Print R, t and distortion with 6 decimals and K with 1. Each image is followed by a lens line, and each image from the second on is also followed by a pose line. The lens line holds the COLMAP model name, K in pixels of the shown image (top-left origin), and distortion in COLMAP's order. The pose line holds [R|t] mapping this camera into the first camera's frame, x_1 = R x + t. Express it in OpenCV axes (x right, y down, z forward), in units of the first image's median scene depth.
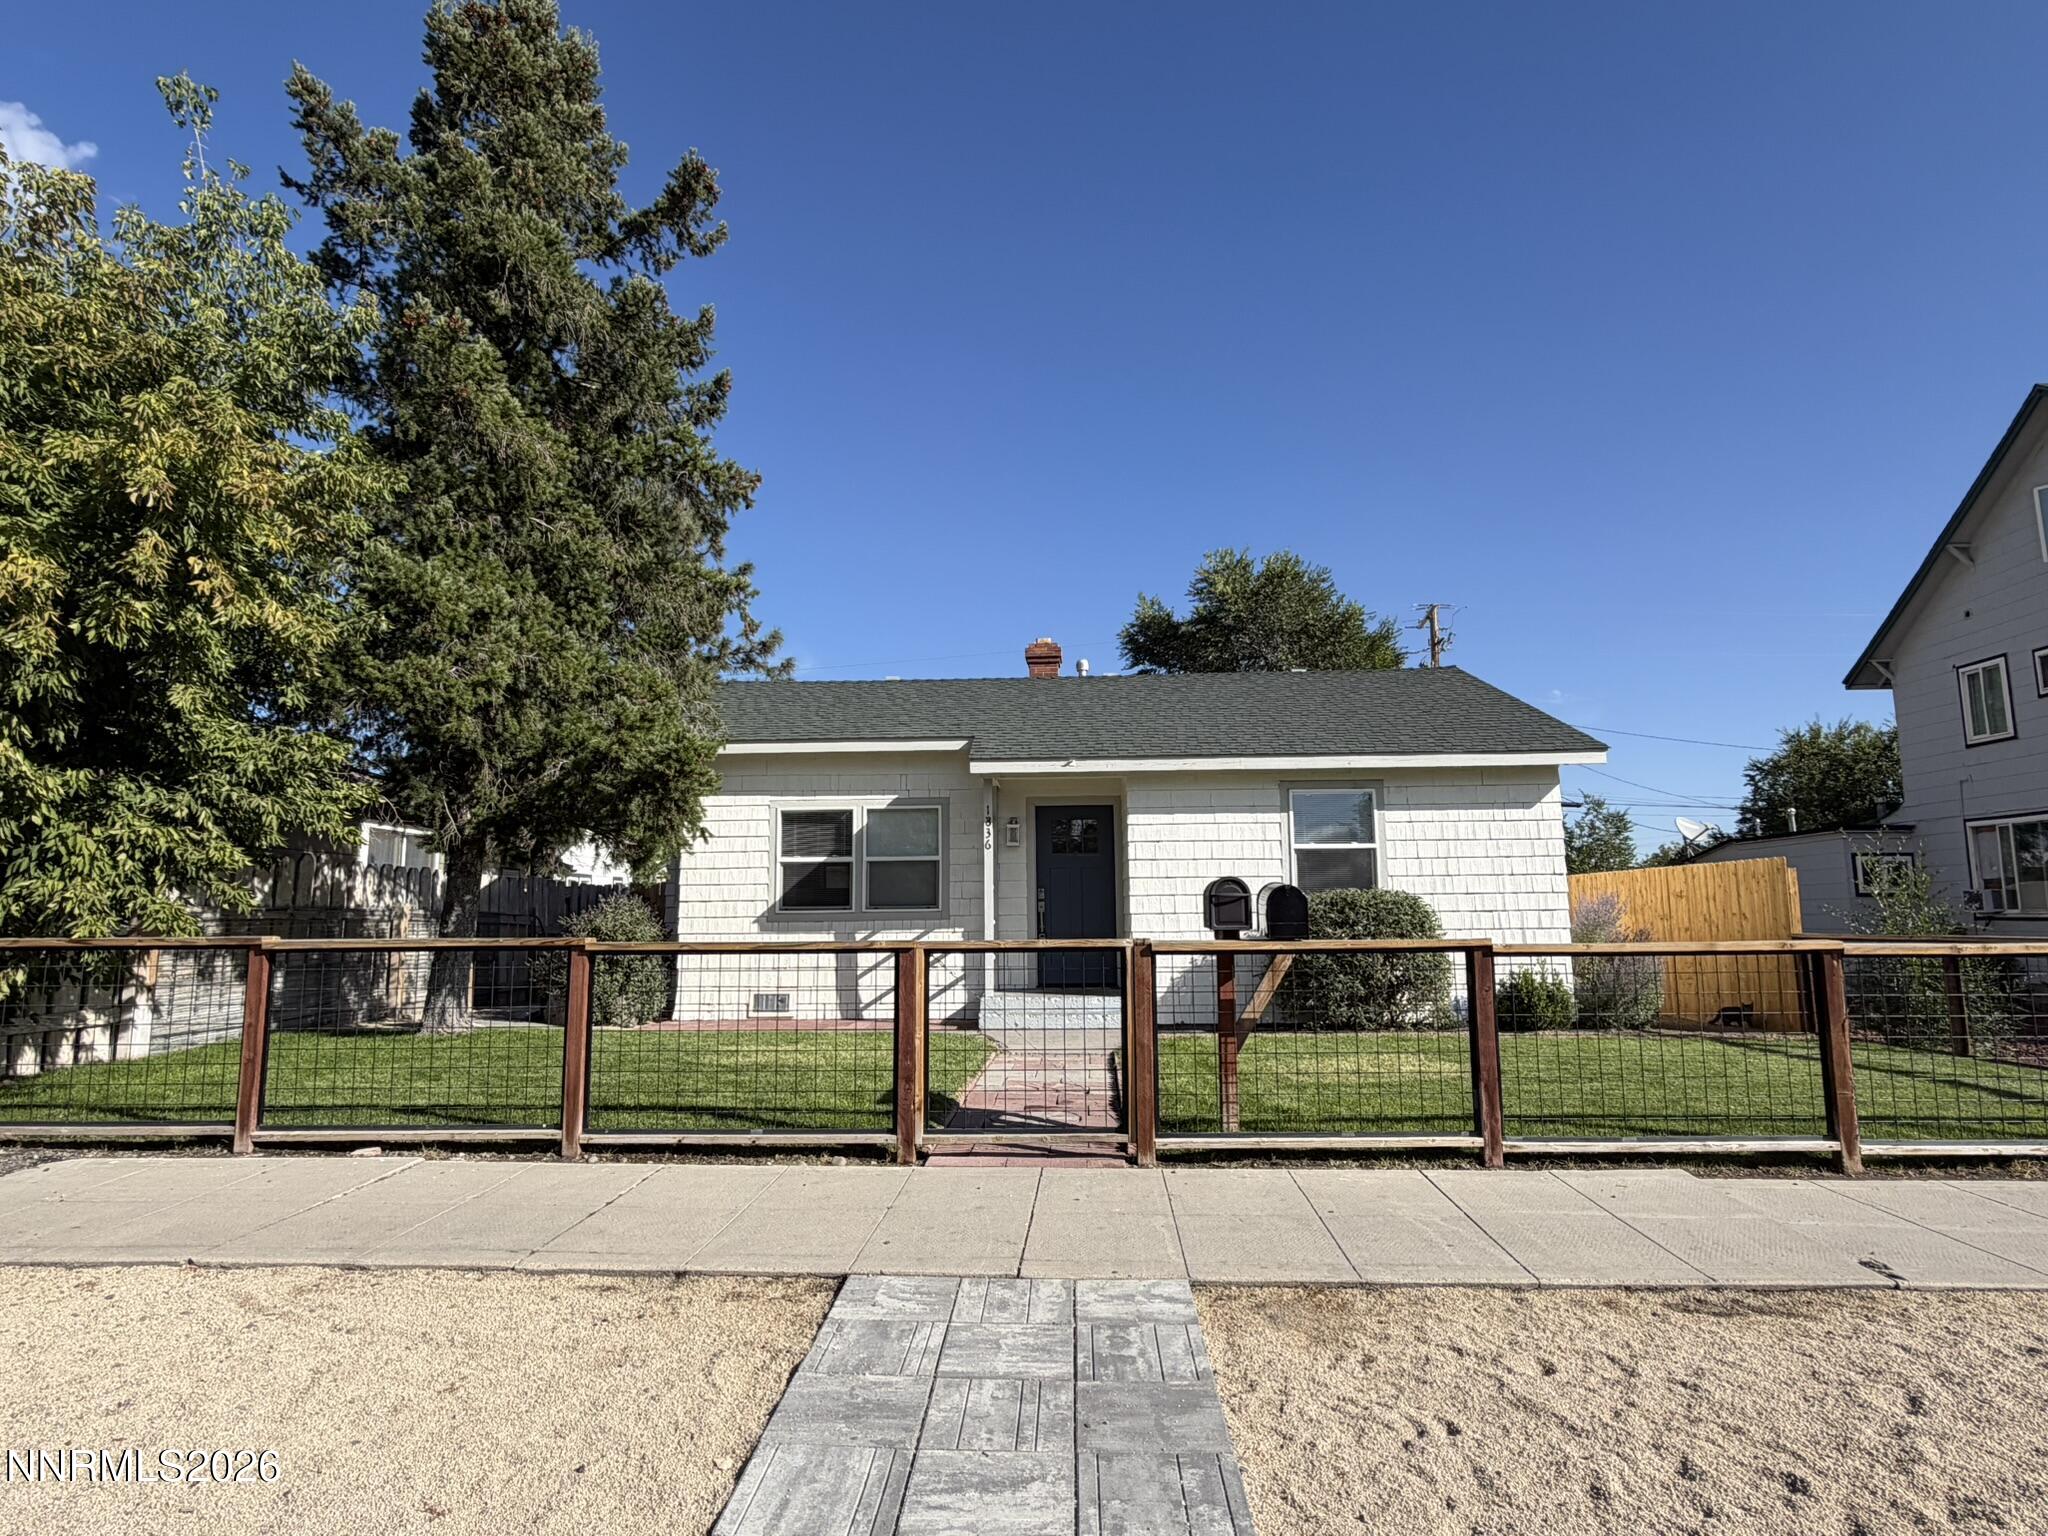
lens RADIAL K [[1160.7, 0, 1028.3], [0, 1160.7, 763.6], [0, 0, 1]] dist [-0.000588, 0.001147]
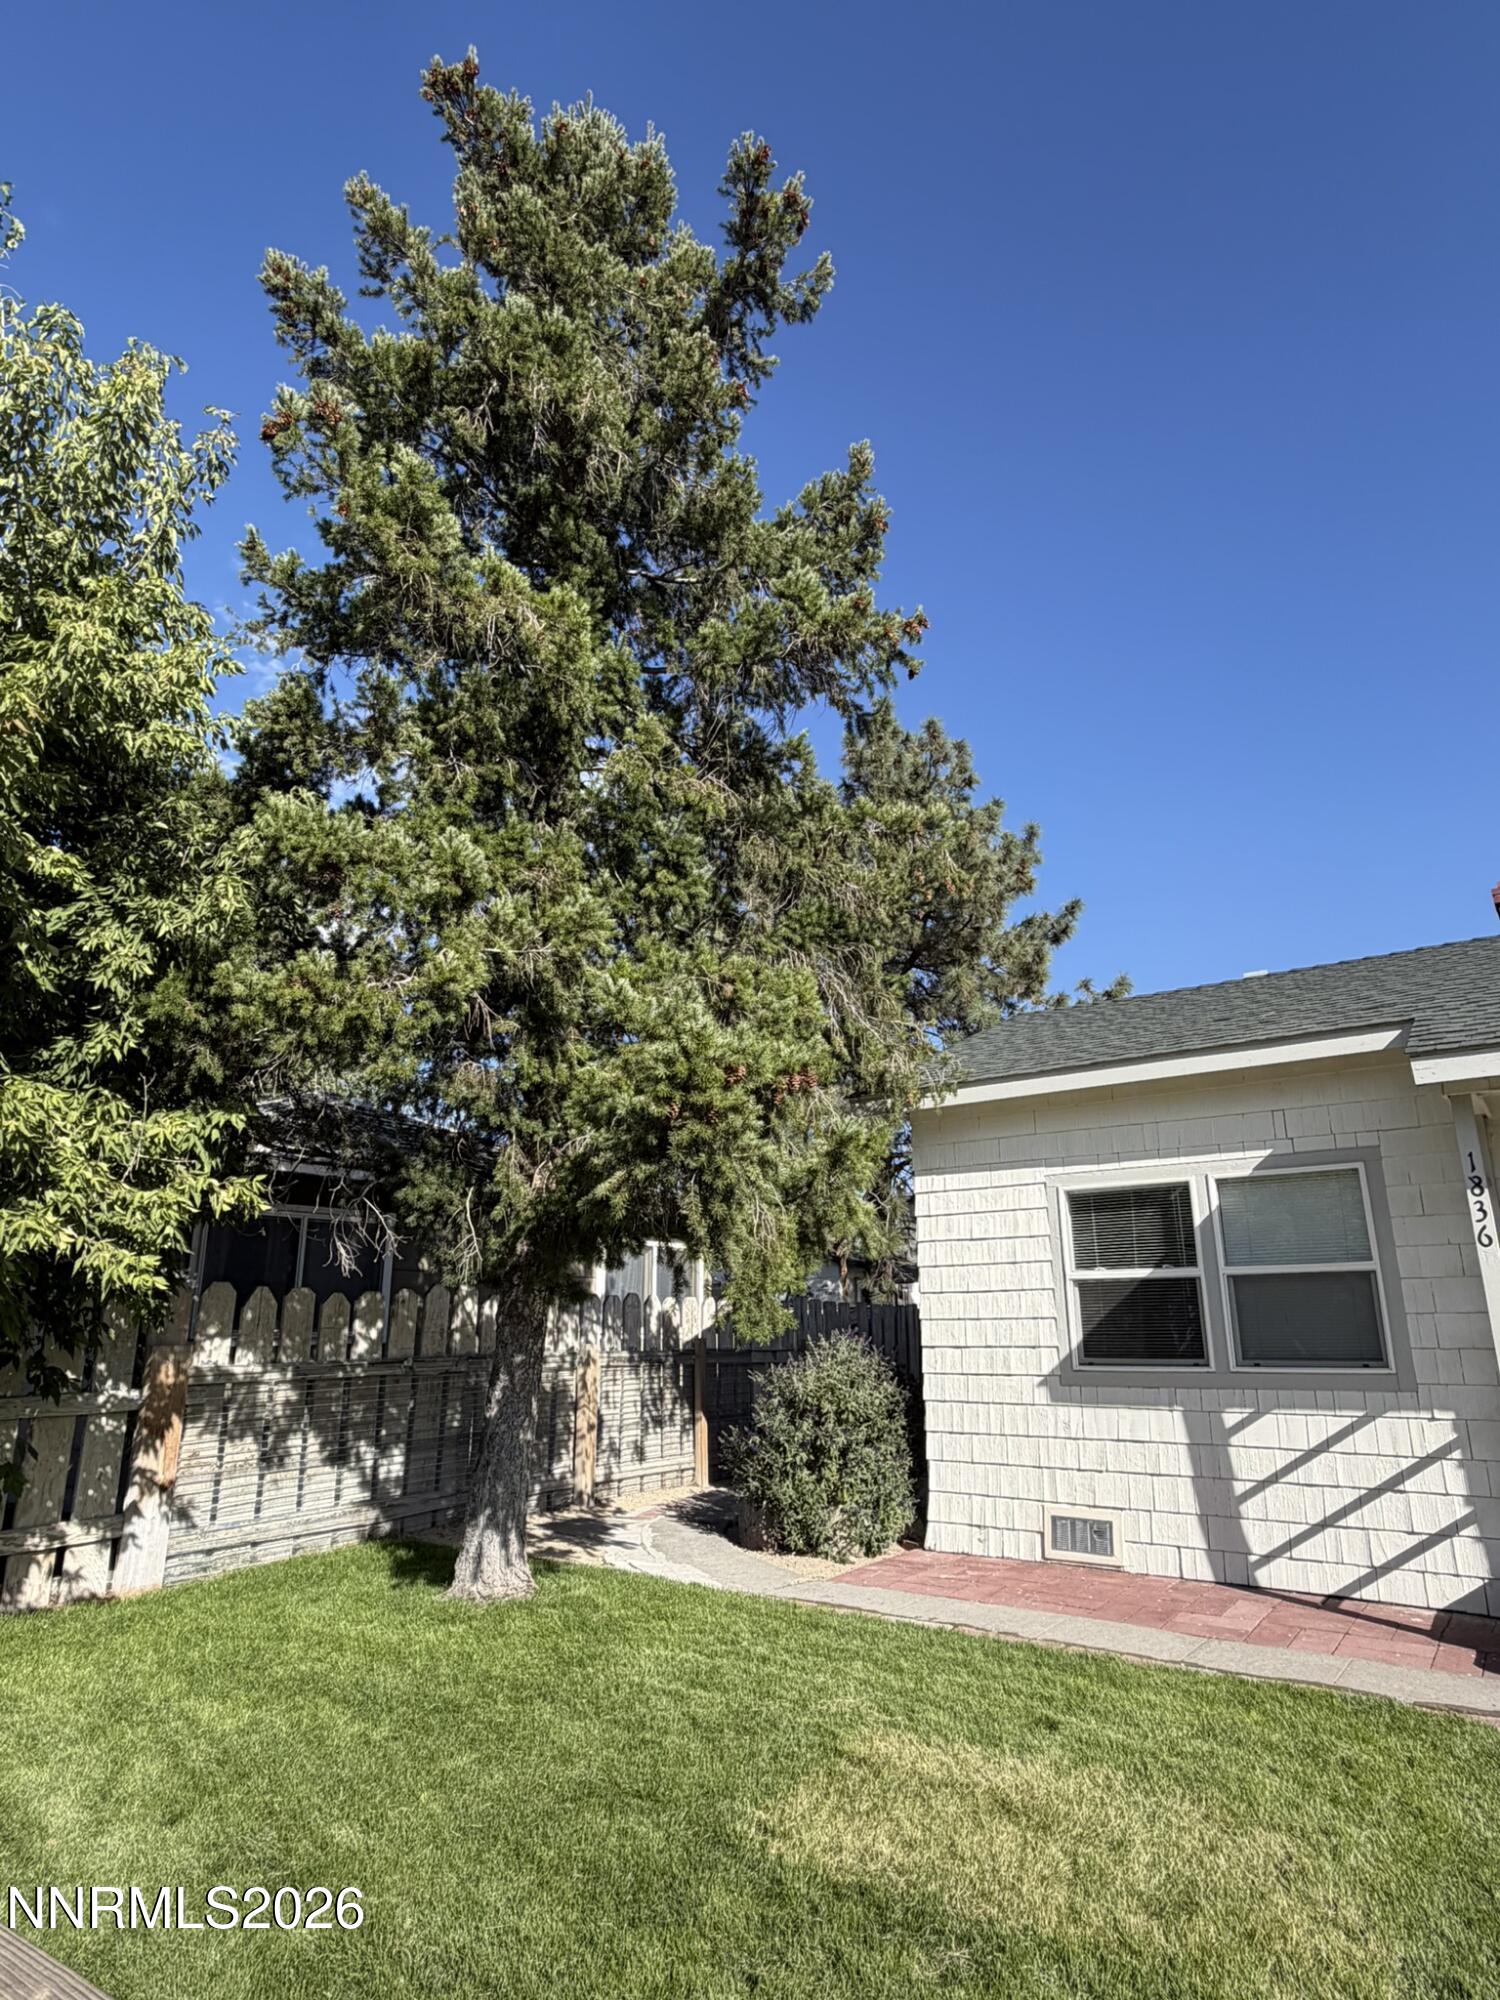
lens RADIAL K [[1133.5, 0, 761.0], [0, 1133.5, 1003.2], [0, 0, 1]] dist [-0.000588, 0.001147]
pose [[0.835099, -0.148049, -0.529803, -0.022365], [0.074088, 0.984598, -0.158358, 0.028460], [0.545088, 0.092993, 0.833206, 0.458579]]
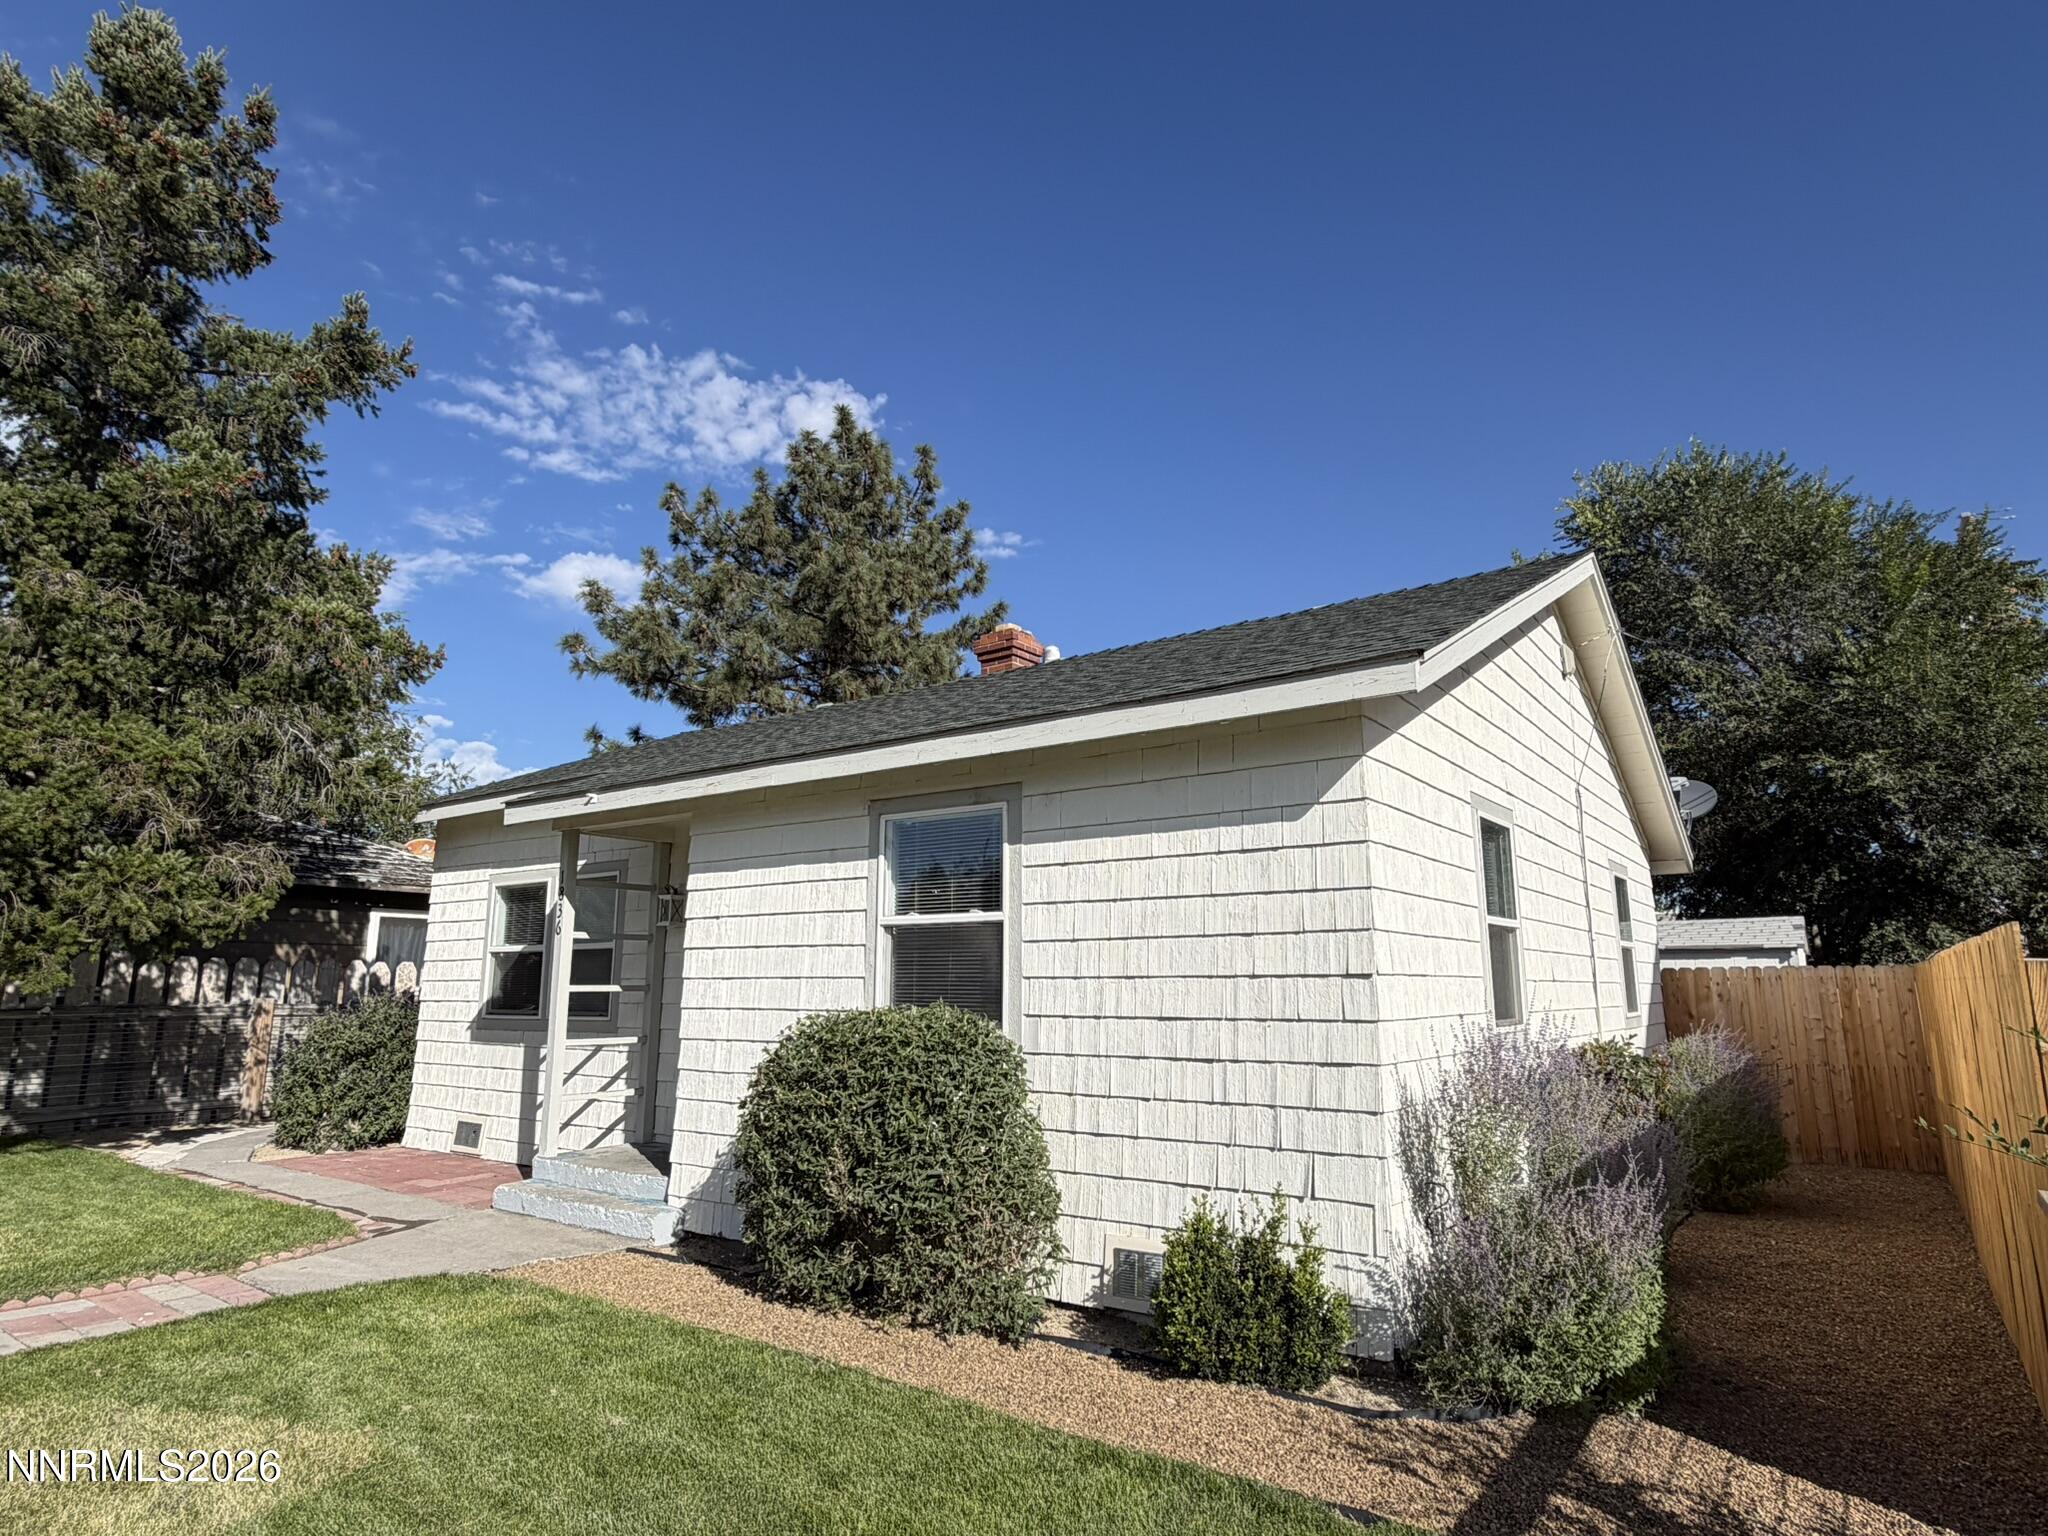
lens RADIAL K [[1160.7, 0, 1028.3], [0, 1160.7, 763.6], [0, 0, 1]] dist [-0.000588, 0.001147]
pose [[0.833482, -0.096623, -0.544033, 0.578107], [0.068878, 0.995081, -0.071208, 0.041548], [0.548237, 0.021879, 0.836037, 0.582352]]
